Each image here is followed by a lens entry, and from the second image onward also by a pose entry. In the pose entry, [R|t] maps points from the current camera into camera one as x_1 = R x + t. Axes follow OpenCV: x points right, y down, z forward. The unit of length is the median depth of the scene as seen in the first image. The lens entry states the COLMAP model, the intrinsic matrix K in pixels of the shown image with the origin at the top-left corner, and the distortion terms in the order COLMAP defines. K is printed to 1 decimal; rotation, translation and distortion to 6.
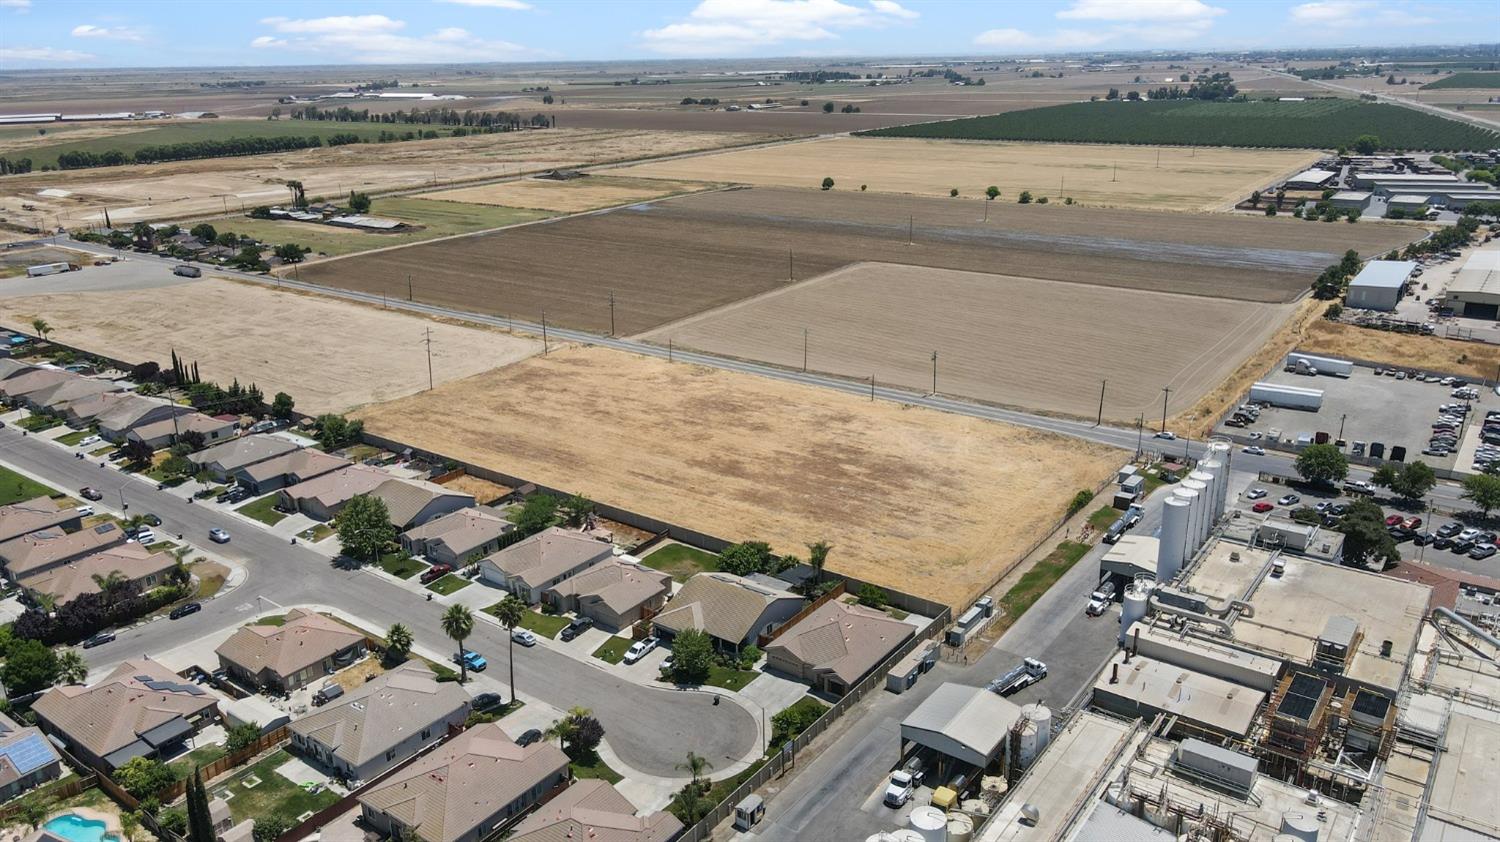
lens RADIAL K [[1107.2, 0, 742.8], [0, 1107.2, 419.8], [0, 0, 1]] dist [-0.007133, 0.048710]
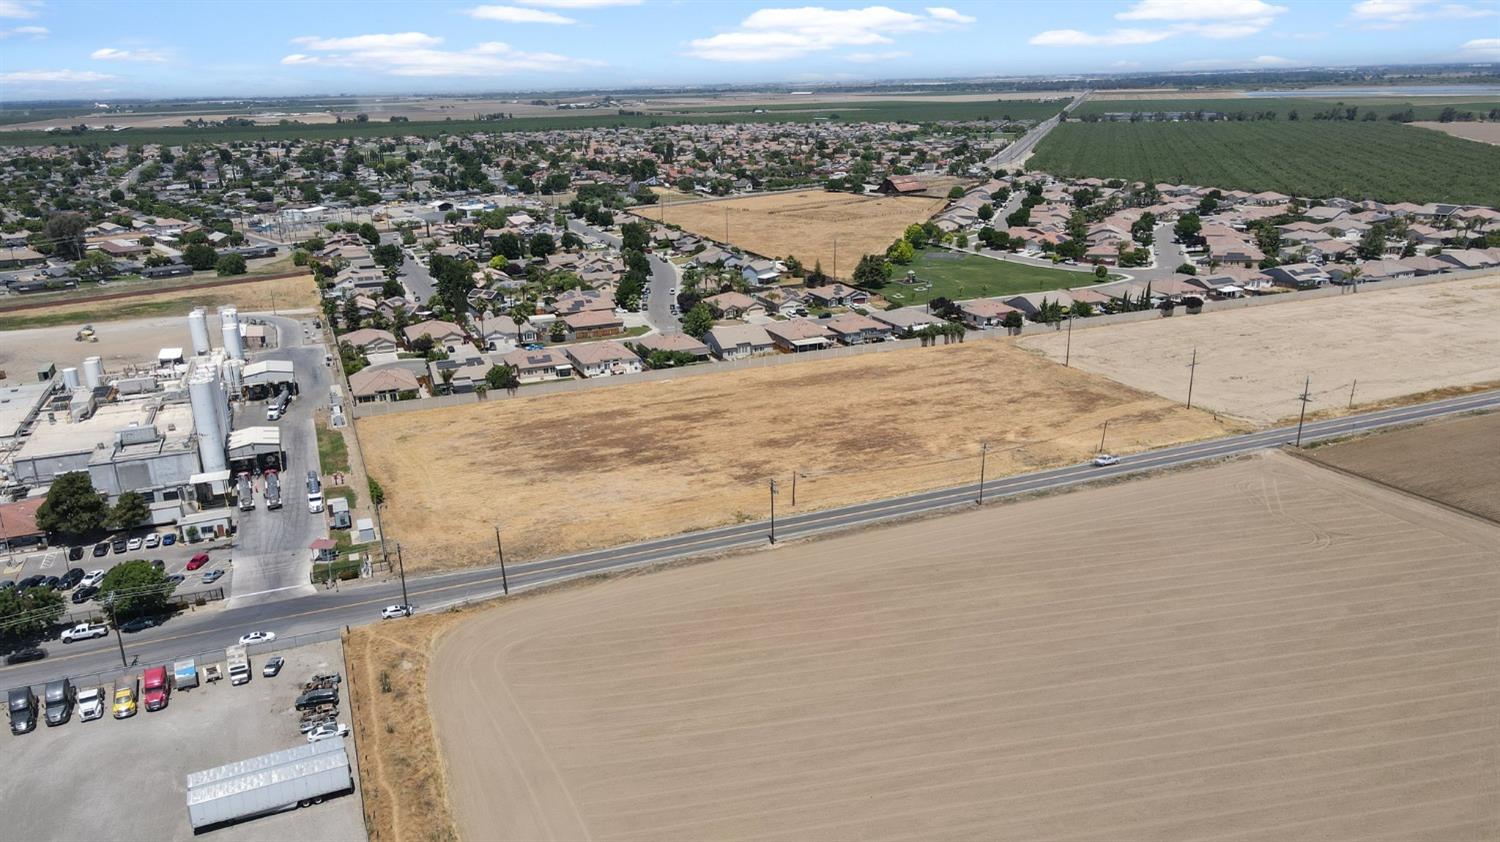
lens RADIAL K [[1096.7, 0, 742.8], [0, 1096.7, 448.4], [0, 0, 1]] dist [0.000623, 0.023987]
pose [[-0.517522, 0.300702, -0.801093, 0.718229], [-0.237866, 0.848758, 0.472260, -0.389530], [0.821943, 0.434958, -0.367724, 1.288731]]
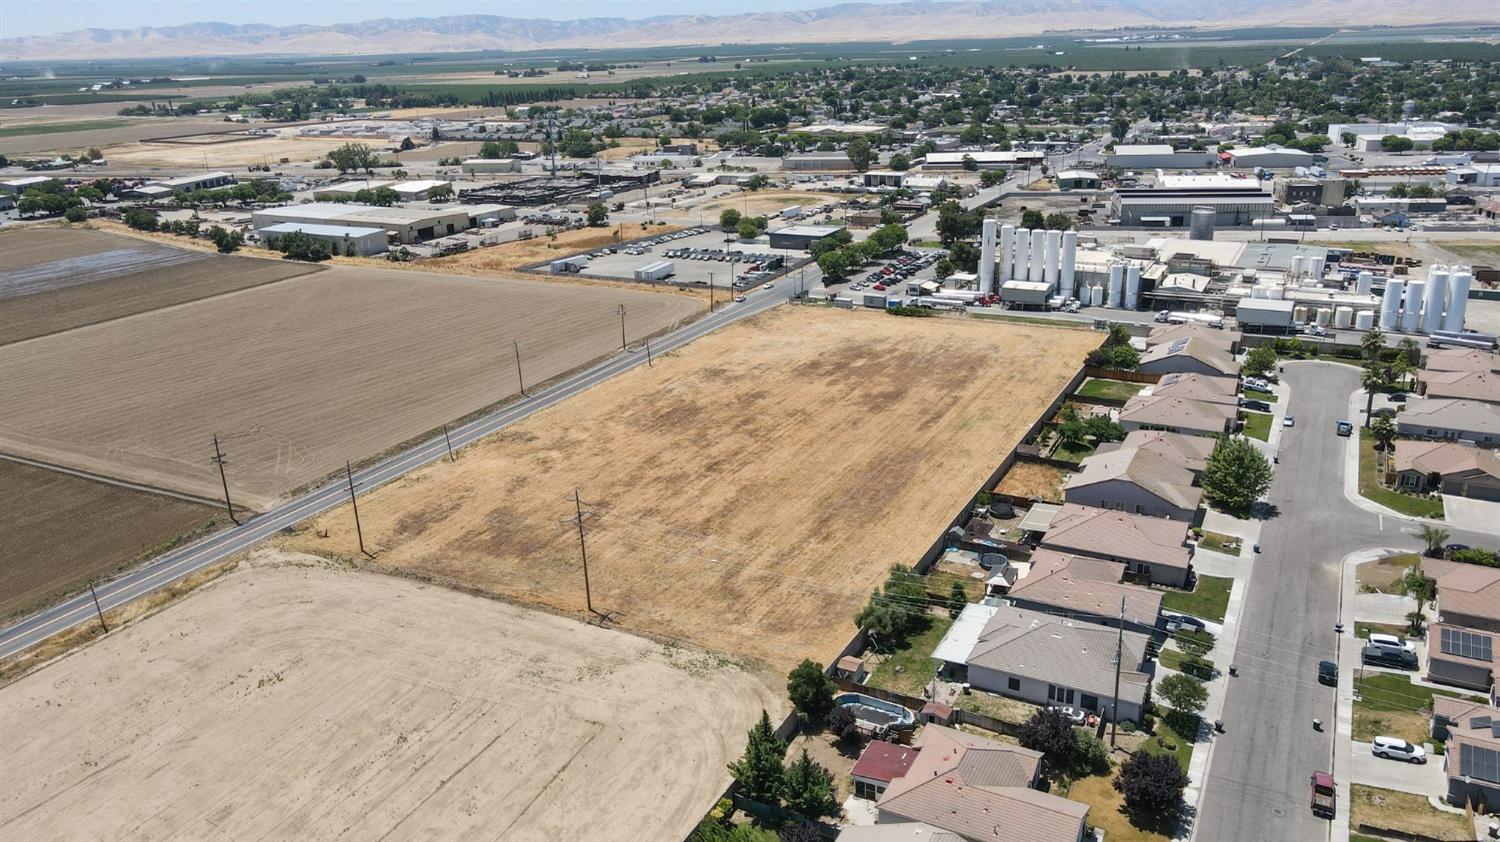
lens RADIAL K [[1107.2, 0, 742.8], [0, 1107.2, 419.8], [0, 0, 1]] dist [-0.007133, 0.048710]
pose [[-0.143898, -0.302770, 0.942138, -0.826250], [0.339649, 0.879103, 0.334389, -0.276411], [-0.929480, 0.368114, -0.023666, 1.028074]]
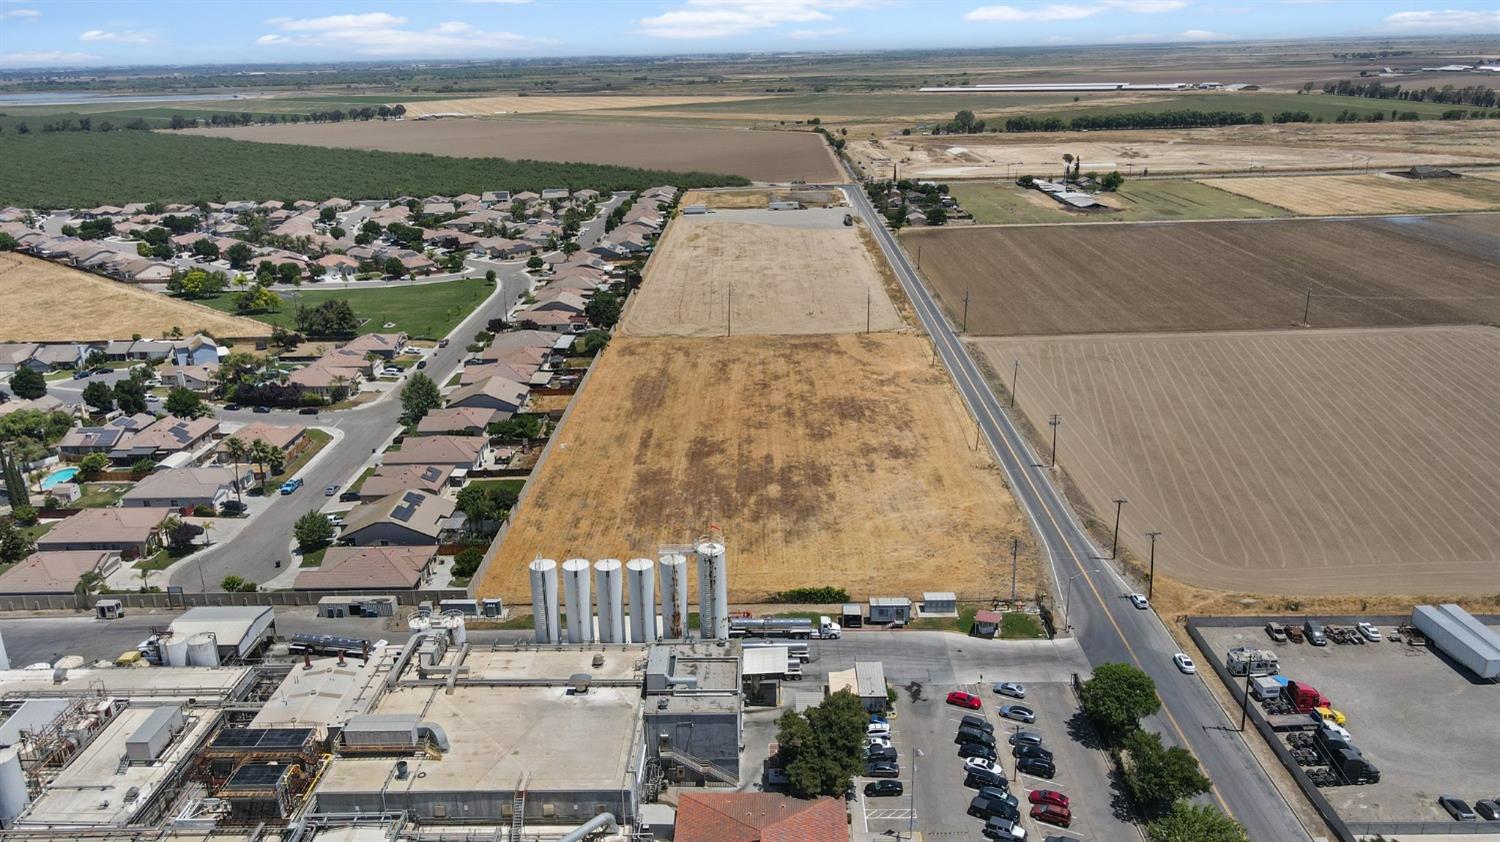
lens RADIAL K [[1096.7, 0, 742.8], [0, 1096.7, 448.4], [0, 0, 1]] dist [0.000623, 0.023987]
pose [[0.579542, 0.282718, -0.764331, 0.698627], [-0.243700, 0.955101, 0.168501, -0.124569], [0.777651, 0.088615, 0.622419, 0.356818]]
